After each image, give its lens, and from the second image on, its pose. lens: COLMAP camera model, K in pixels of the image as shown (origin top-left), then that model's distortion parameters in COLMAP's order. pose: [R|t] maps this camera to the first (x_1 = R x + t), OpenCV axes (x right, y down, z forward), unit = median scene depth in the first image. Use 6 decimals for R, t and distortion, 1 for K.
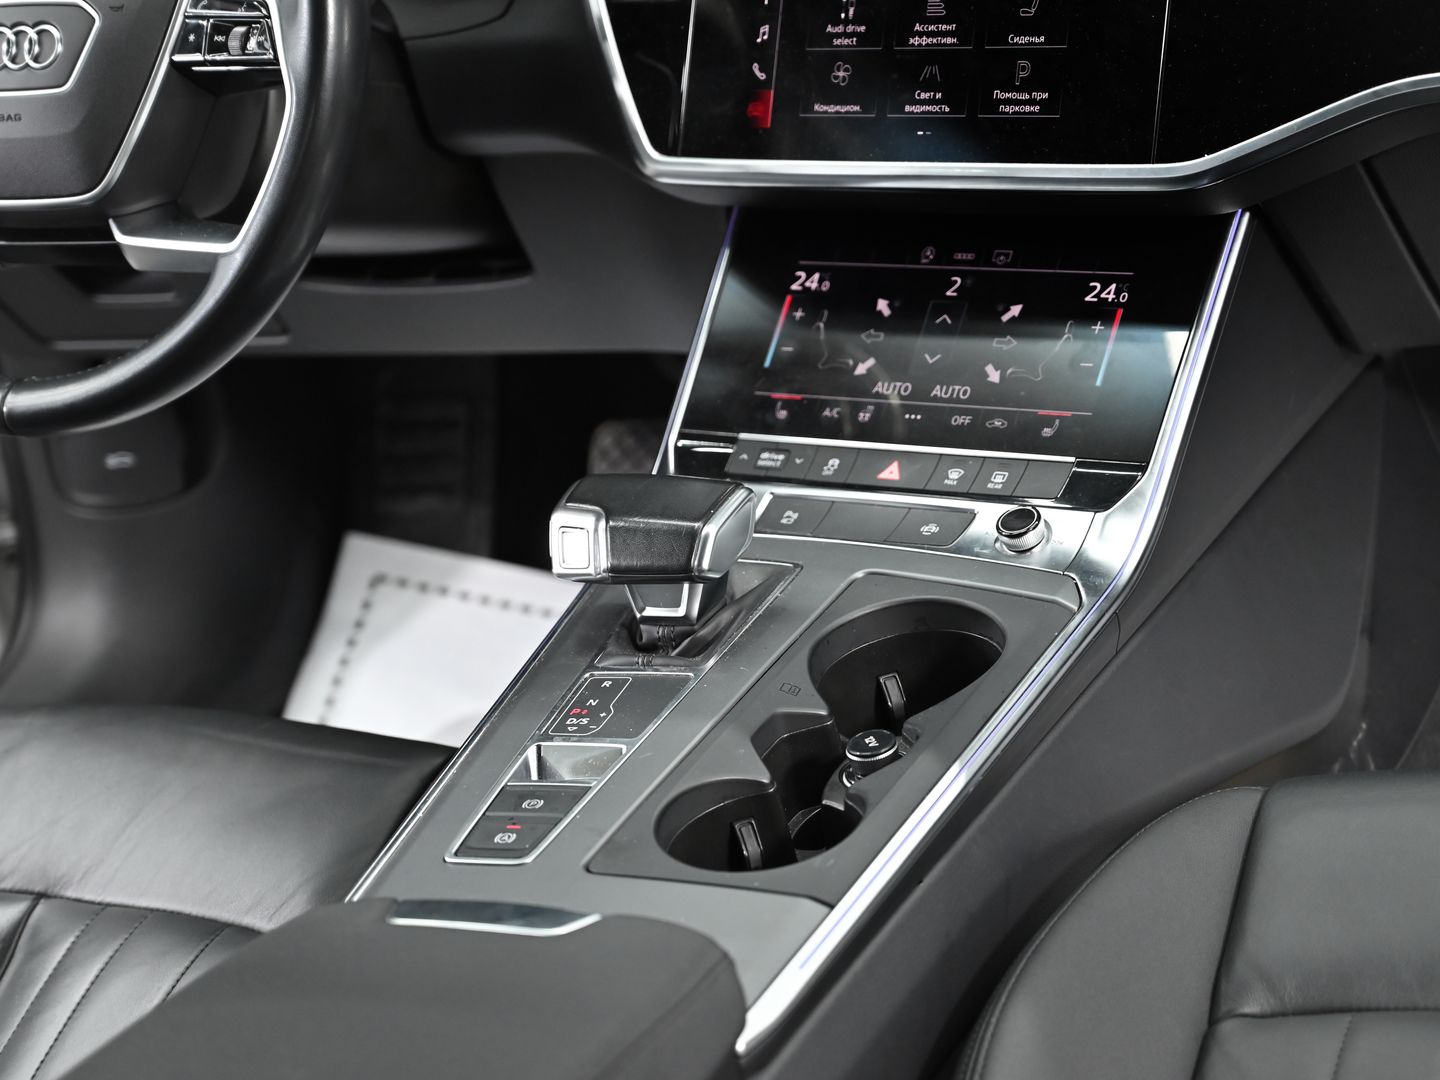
lens RADIAL K [[3229.7, 0, 716.3], [0, 3229.7, 545.4], [0, 0, 1]] dist [0.022547, 0.000000]
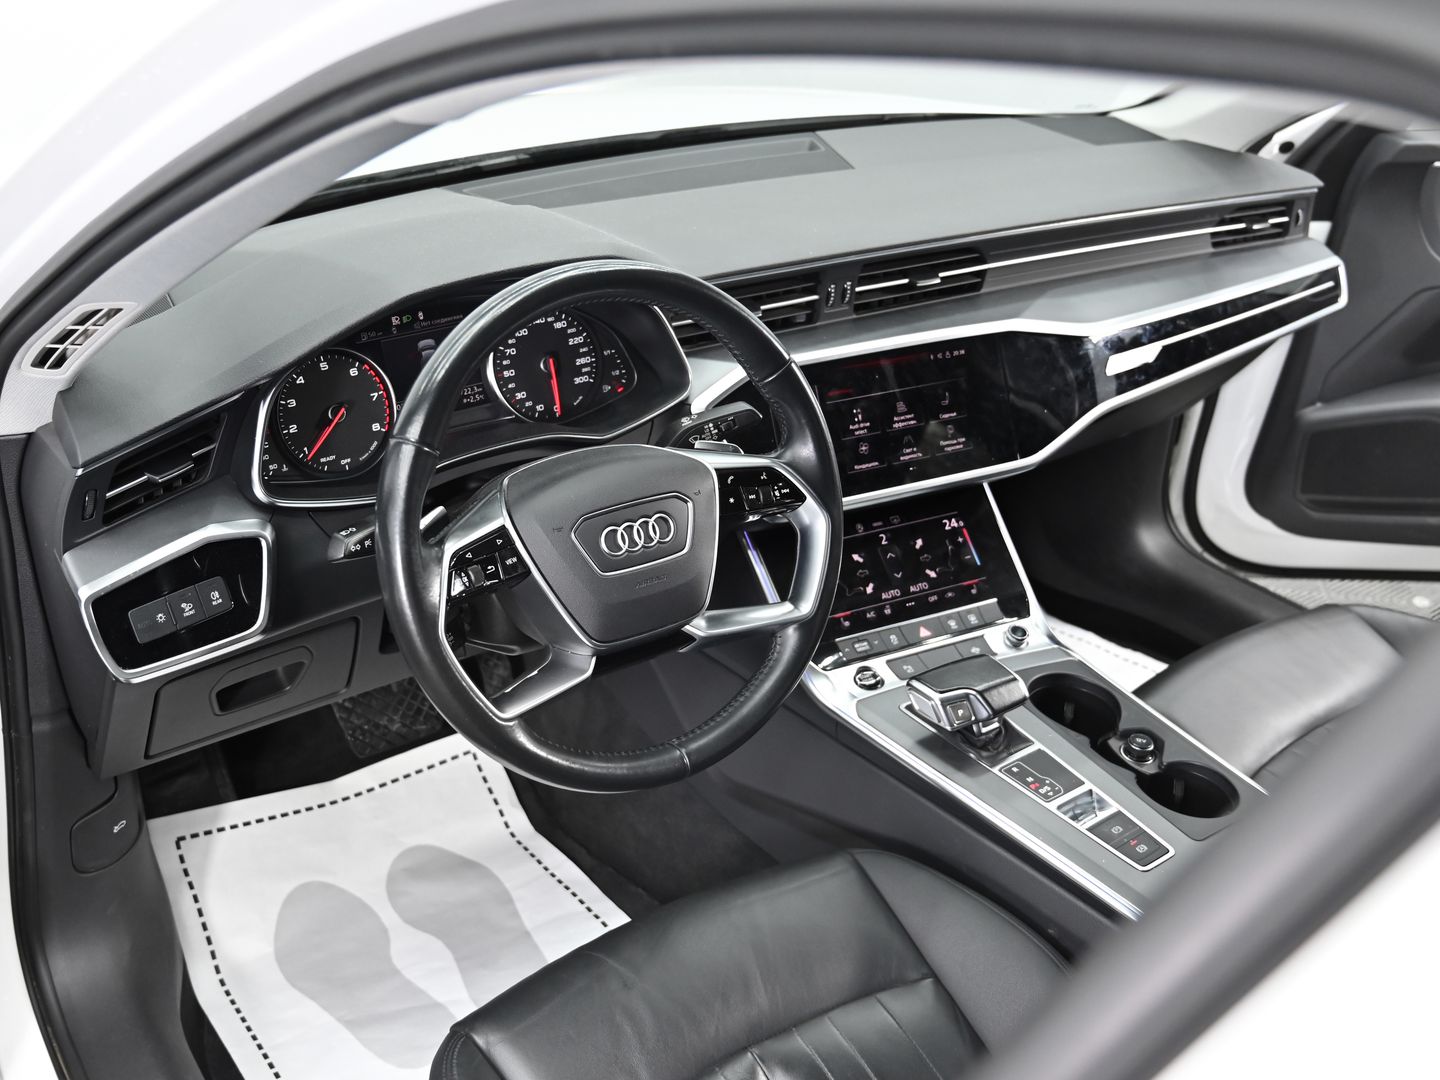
lens RADIAL K [[1405.2, 0, 652.2], [0, 1405.2, 550.6], [0, 0, 1]] dist [0.009108, 0.000000]
pose [[0.503268, -0.244704, 0.828759, -0.764939], [0.238530, 0.961144, 0.138944, -0.239377], [-0.830557, 0.127757, 0.542082, 0.658132]]
